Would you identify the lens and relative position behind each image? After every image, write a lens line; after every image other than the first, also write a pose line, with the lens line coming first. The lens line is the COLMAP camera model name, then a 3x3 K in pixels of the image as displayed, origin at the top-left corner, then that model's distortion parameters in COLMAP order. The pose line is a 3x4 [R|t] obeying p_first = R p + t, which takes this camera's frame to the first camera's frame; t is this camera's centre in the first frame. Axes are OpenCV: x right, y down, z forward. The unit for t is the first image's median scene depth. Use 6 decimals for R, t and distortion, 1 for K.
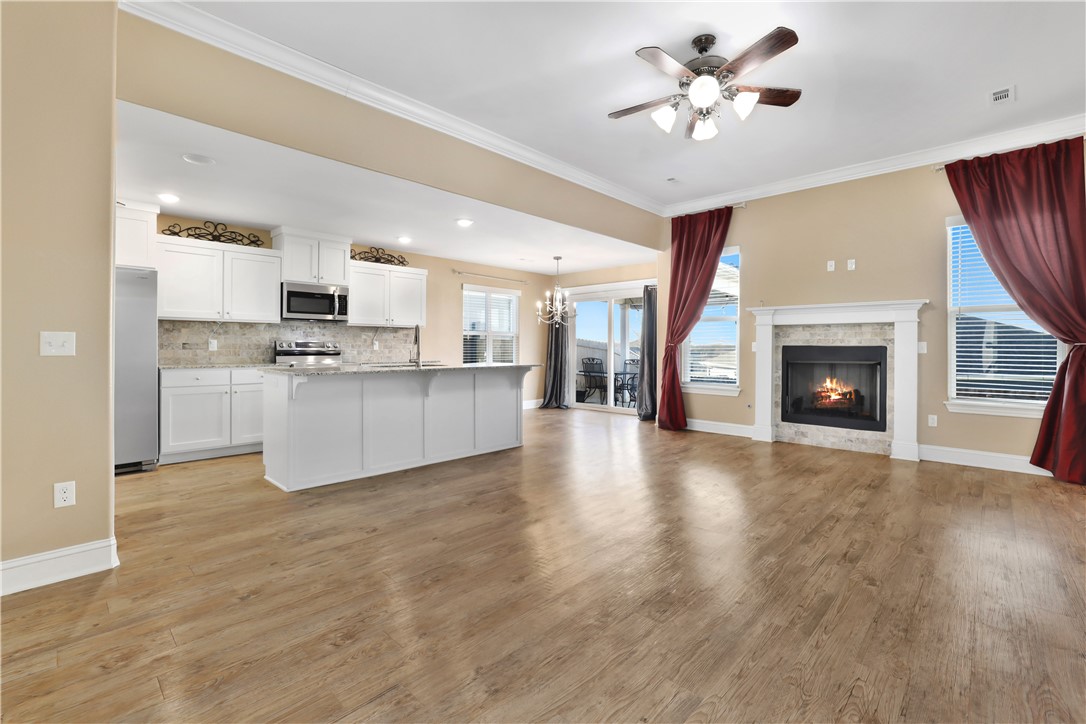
lens RADIAL K [[476.0, 0, 540.3], [0, 476.0, 348.5], [0, 0, 1]] dist [-0.035495, 0.008151]
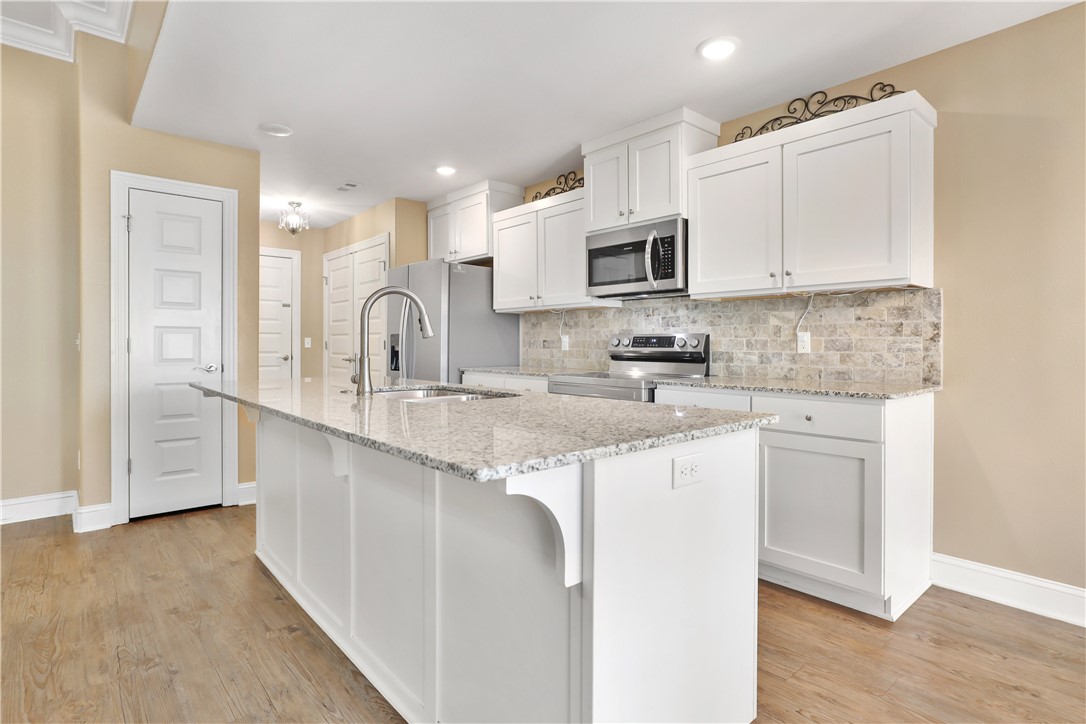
lens RADIAL K [[564.1, 0, 539.7], [0, 564.1, 346.2], [0, 0, 1]] dist [-0.028508, 0.006469]
pose [[-0.078800, 0.000832, -0.996890, 0.172316], [-0.003734, 0.999992, 0.001130, -0.003054], [0.996883, 0.003812, -0.078796, 1.020369]]
